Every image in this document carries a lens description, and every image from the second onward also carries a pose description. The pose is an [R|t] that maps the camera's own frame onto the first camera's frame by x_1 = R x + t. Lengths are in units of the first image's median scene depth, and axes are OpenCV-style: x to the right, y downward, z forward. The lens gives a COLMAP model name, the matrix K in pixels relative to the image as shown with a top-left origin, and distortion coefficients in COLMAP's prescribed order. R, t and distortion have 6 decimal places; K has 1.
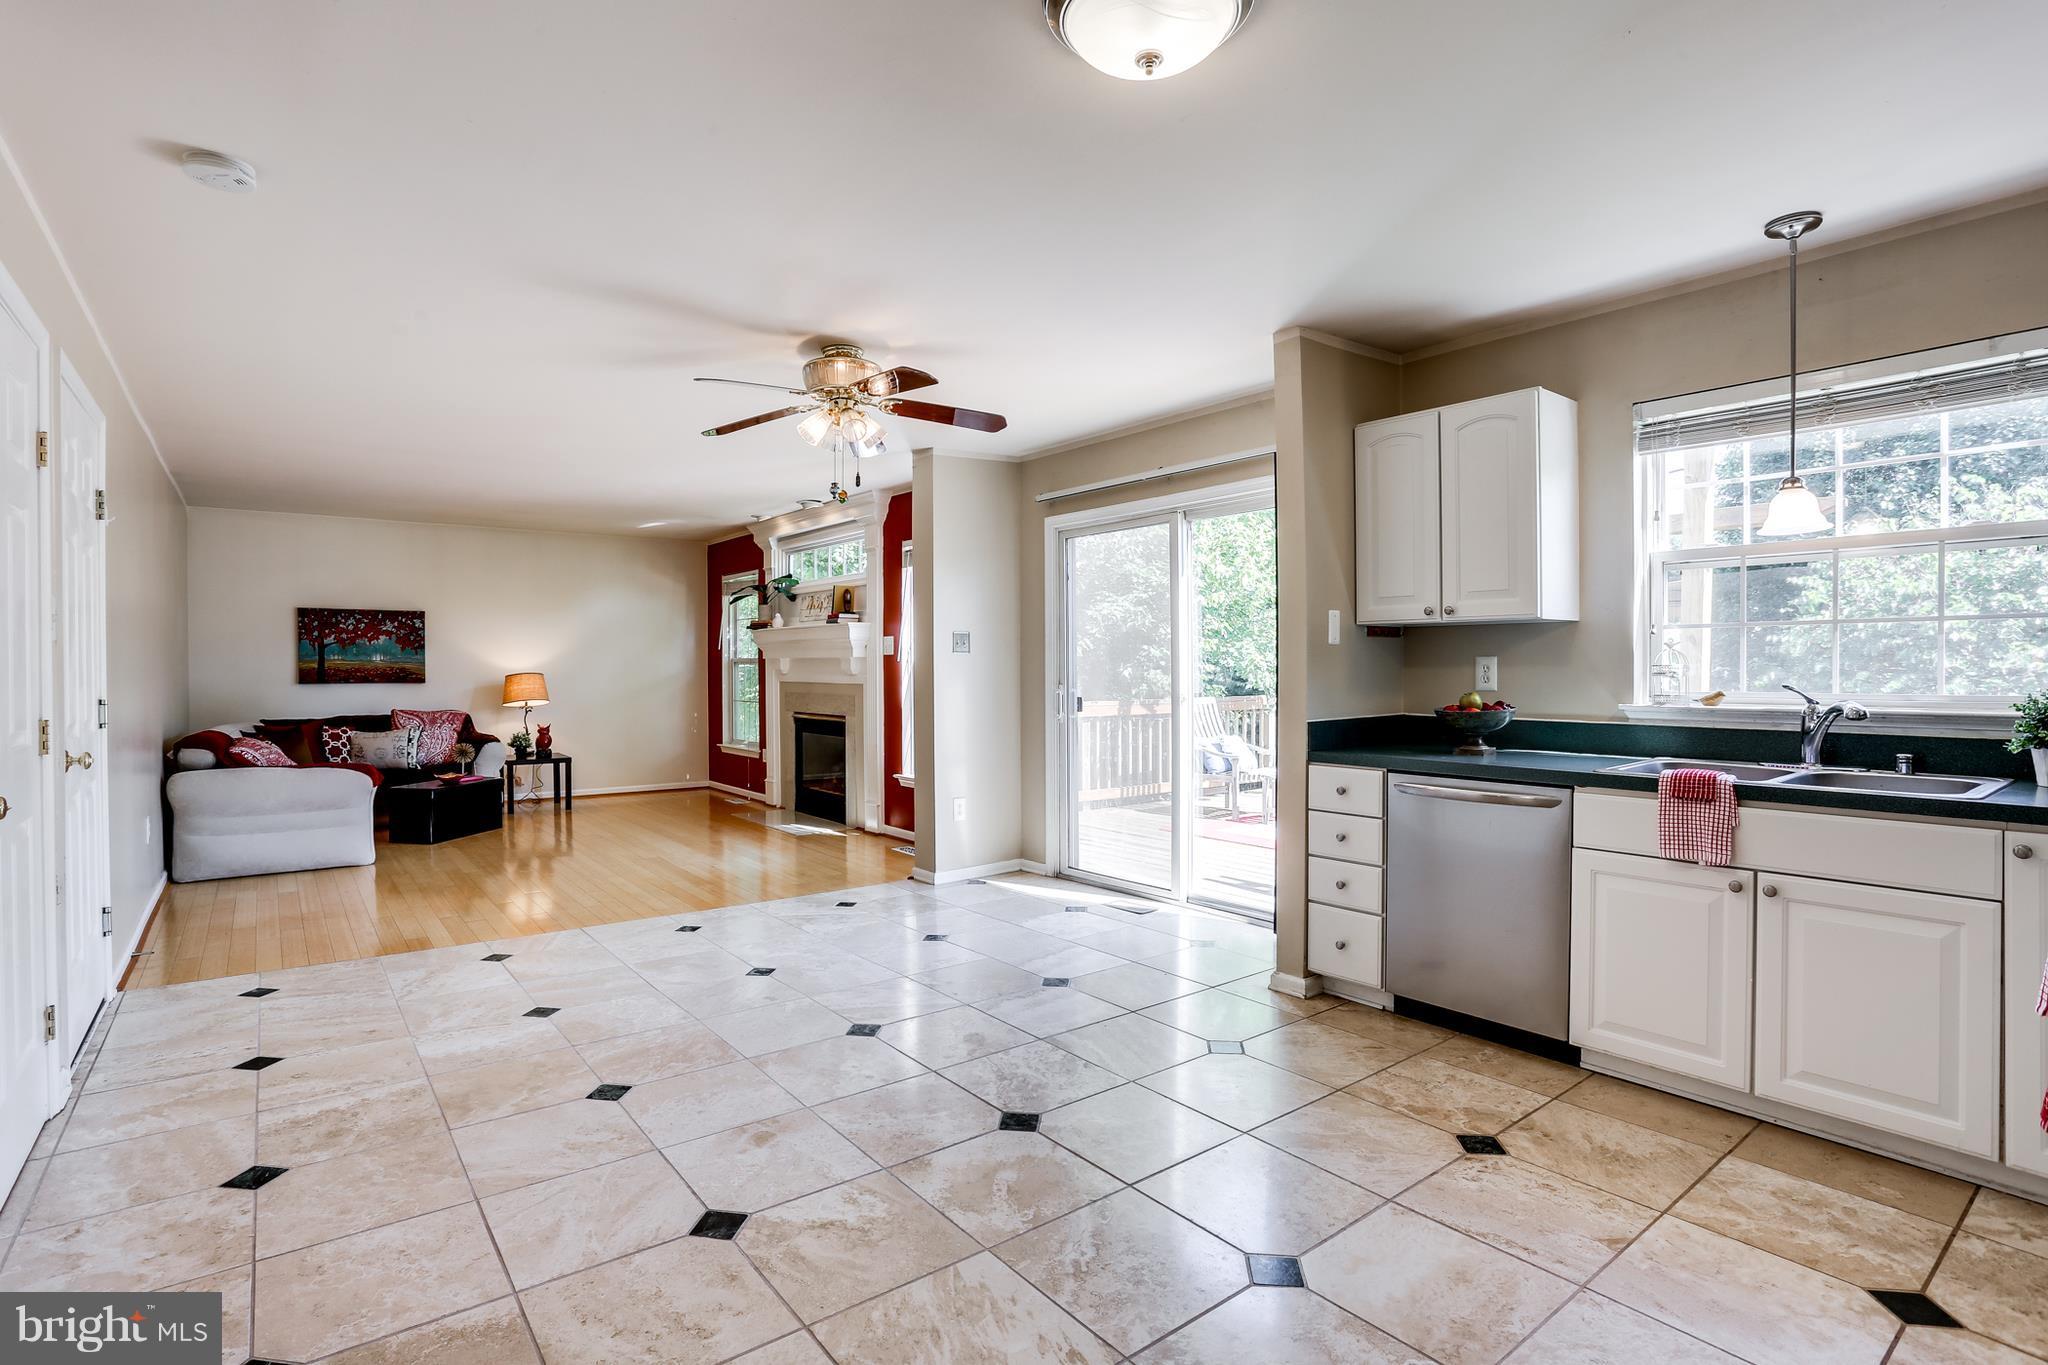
lens RADIAL K [[997.1, 0, 1013.8], [0, 997.1, 686.2], [0, 0, 1]] dist [-0.059903, 0.012783]
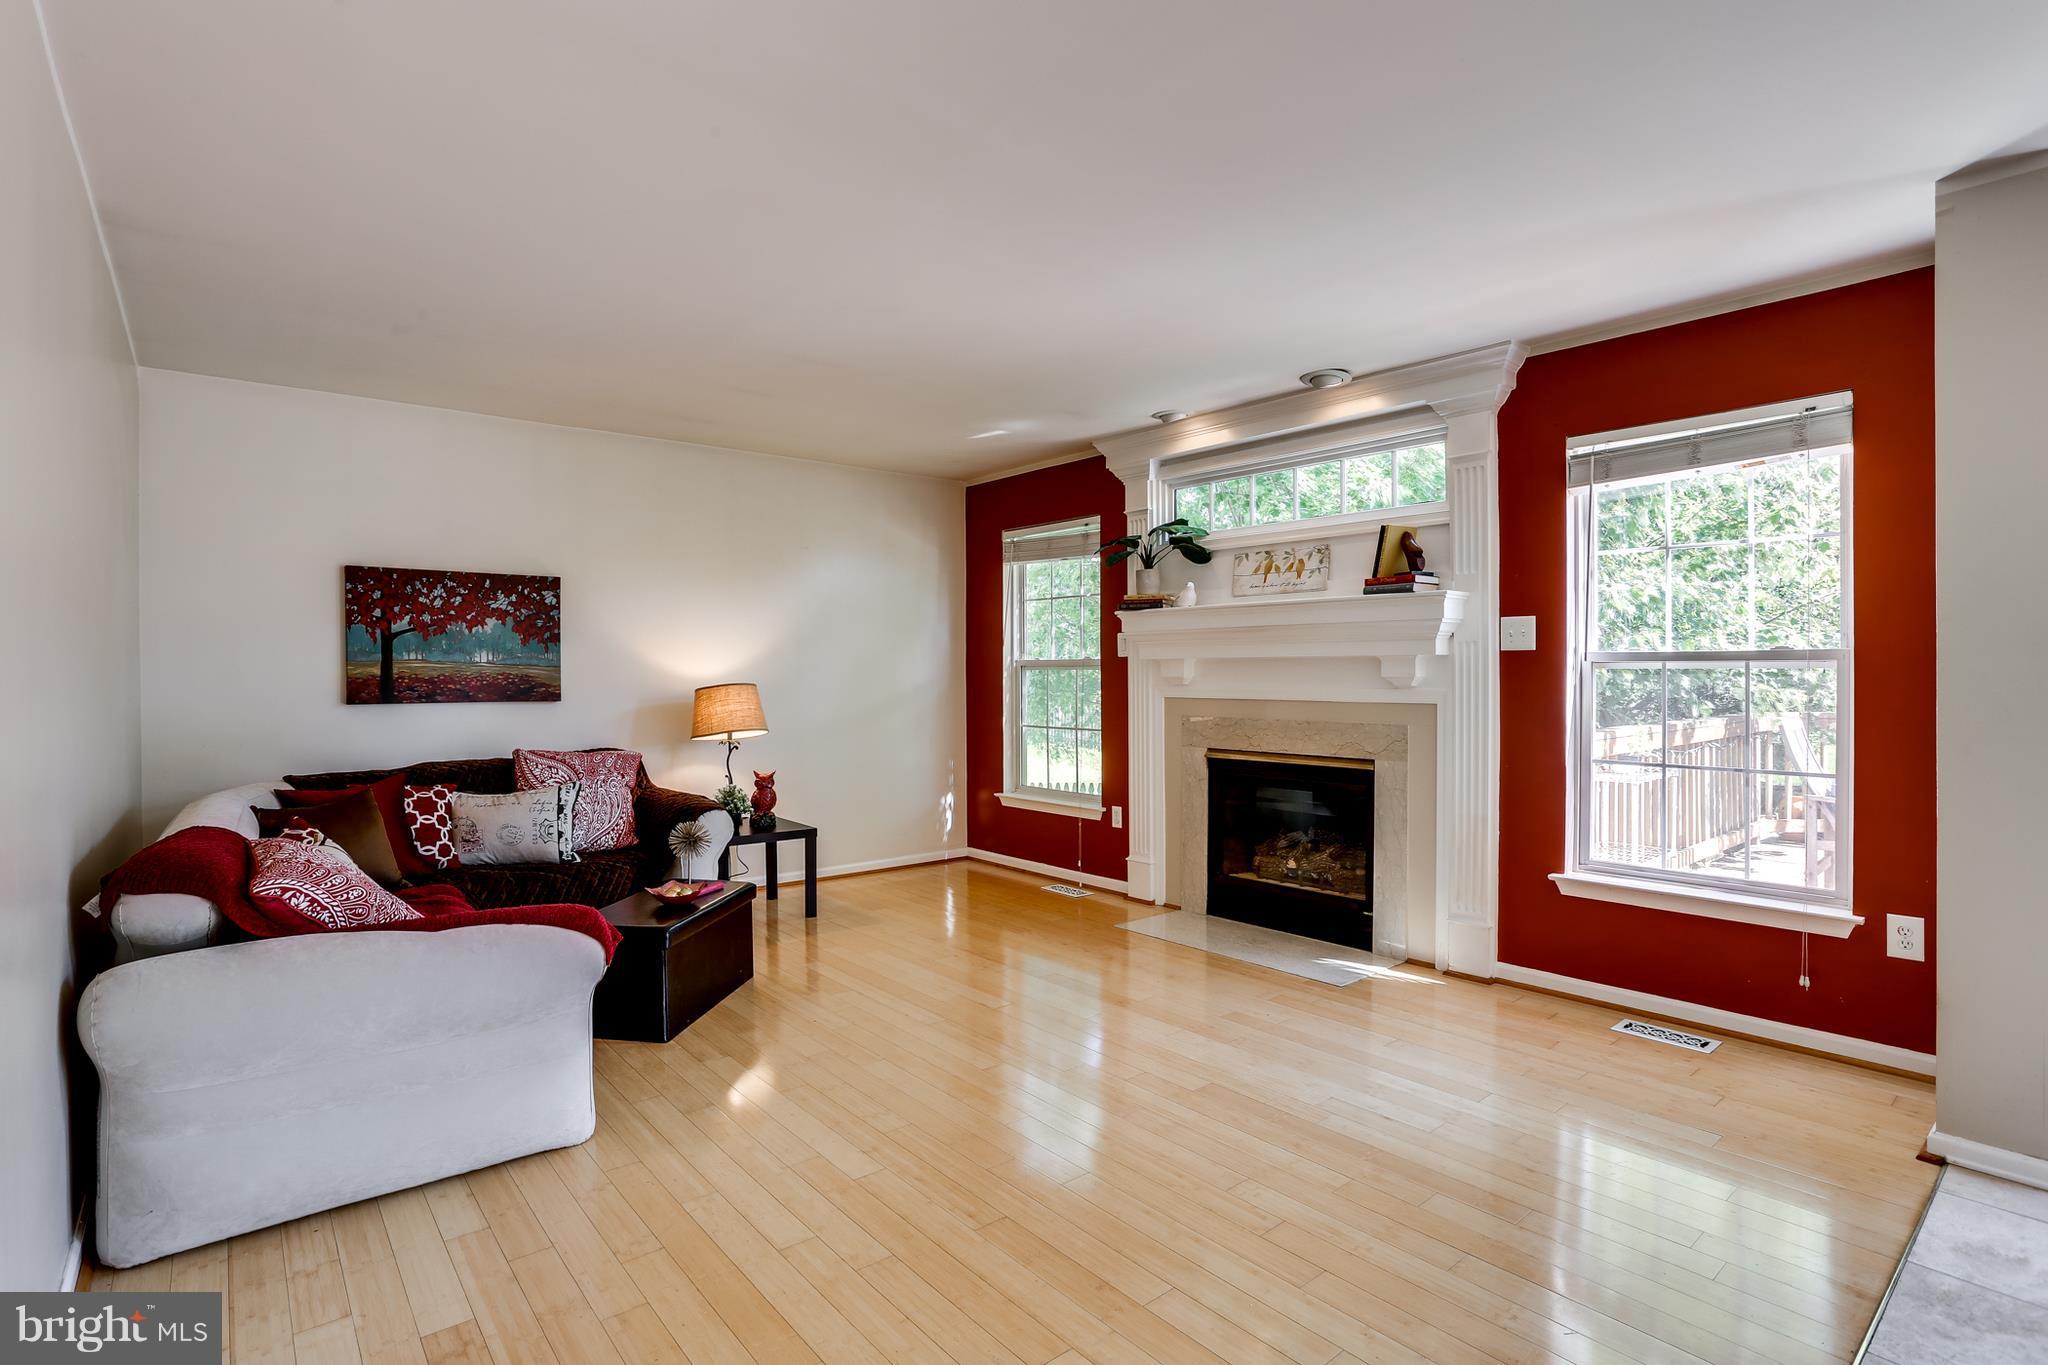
lens RADIAL K [[997.1, 0, 1023.0], [0, 997.1, 682.4], [0, 0, 1]] dist [-0.059903, 0.012783]
pose [[0.999263, -0.001571, 0.038364, -0.368440], [0.001973, 0.999944, -0.010444, -0.008047], [-0.038346, 0.010512, 0.999209, 0.427119]]
